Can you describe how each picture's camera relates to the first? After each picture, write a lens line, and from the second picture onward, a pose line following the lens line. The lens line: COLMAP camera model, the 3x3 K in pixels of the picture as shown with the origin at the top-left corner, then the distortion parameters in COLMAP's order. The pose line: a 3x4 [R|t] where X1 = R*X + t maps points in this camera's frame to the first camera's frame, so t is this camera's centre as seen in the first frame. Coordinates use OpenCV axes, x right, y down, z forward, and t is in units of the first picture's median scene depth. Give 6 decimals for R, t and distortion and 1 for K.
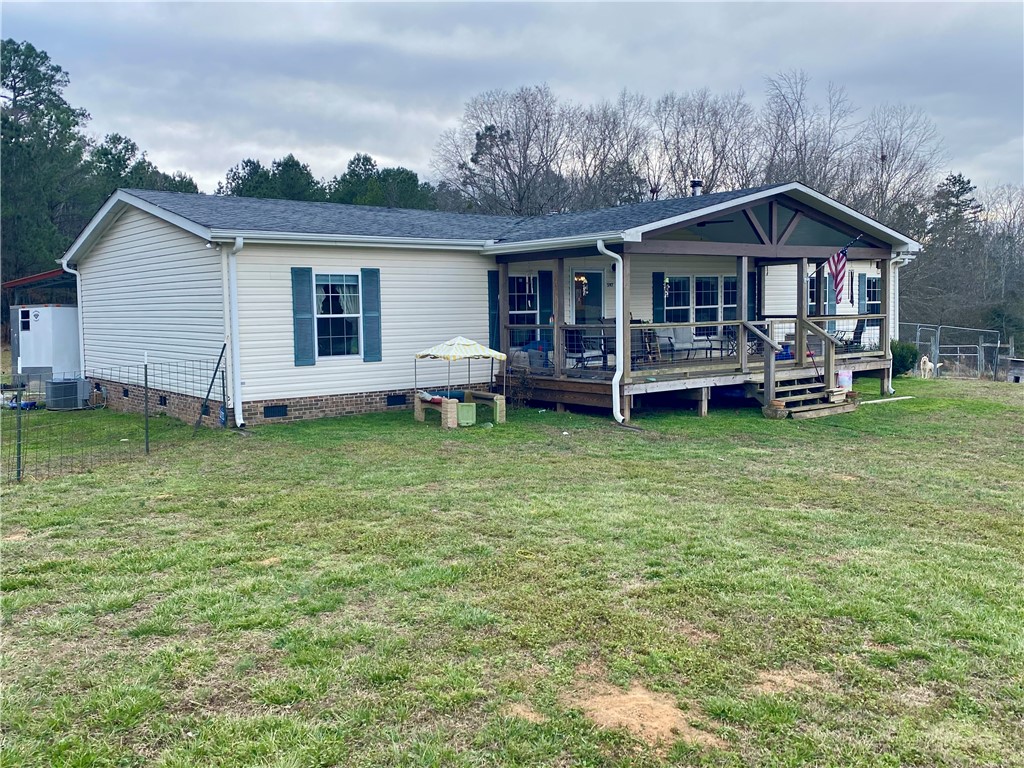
lens RADIAL K [[912.9, 0, 512.0], [0, 912.9, 384.0], [0, 0, 1]] dist [0.035672, -0.013151]
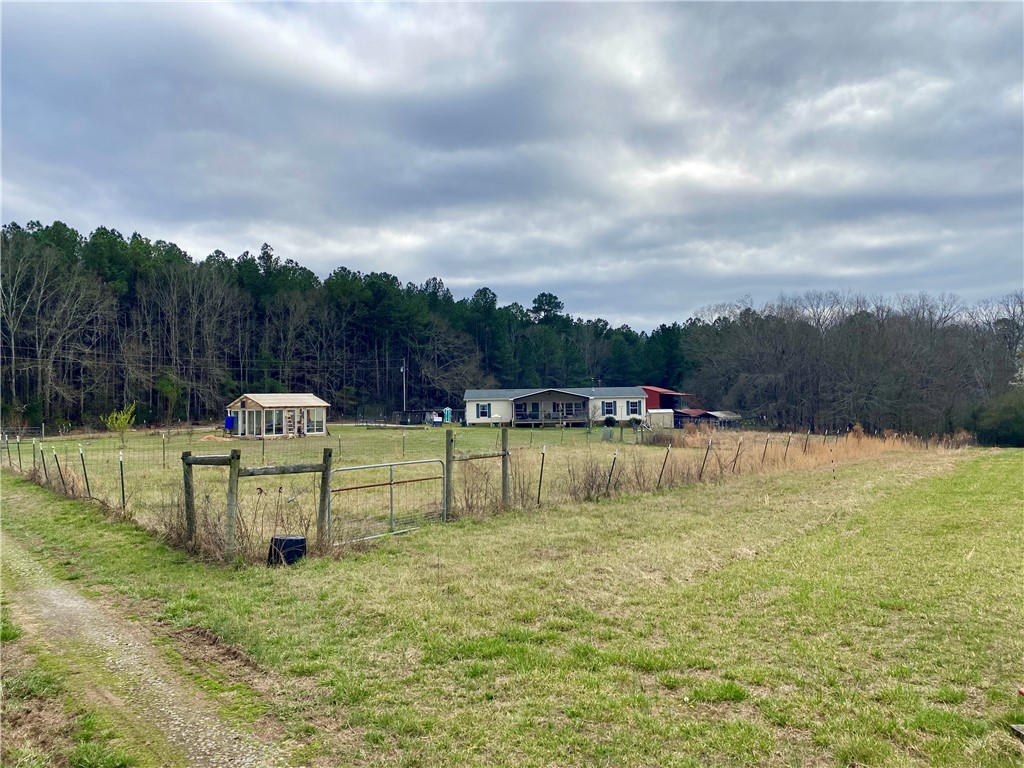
lens RADIAL K [[787.6, 0, 511.8], [0, 787.6, 379.8], [0, 0, 1]] dist [0.062162, -0.055734]
pose [[0.782285, -0.013333, -0.622778, 3.472224], [-0.049222, 0.995322, -0.083137, 0.164514], [0.620973, 0.095691, 0.777969, -3.284195]]
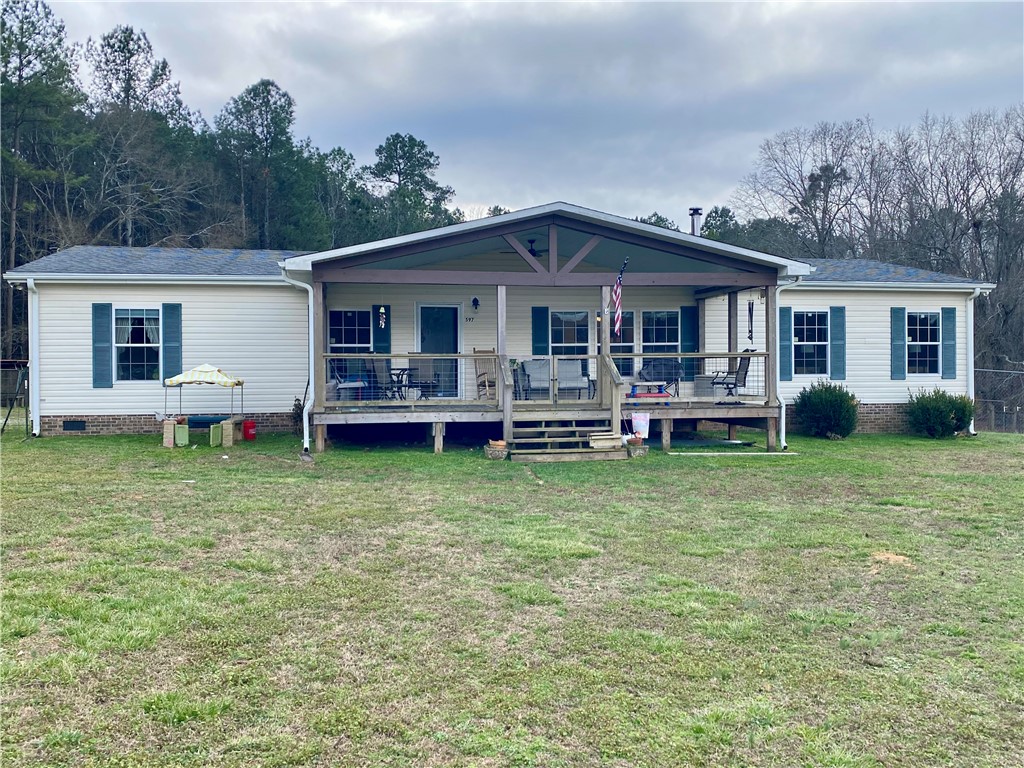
lens RADIAL K [[912.9, 0, 512.0], [0, 912.9, 384.0], [0, 0, 1]] dist [0.035672, -0.013151]
pose [[0.886042, 0.020595, -0.463147, 0.738377], [-0.048783, 0.997608, -0.048966, 0.006585], [0.461031, 0.065980, 0.884928, 0.204162]]
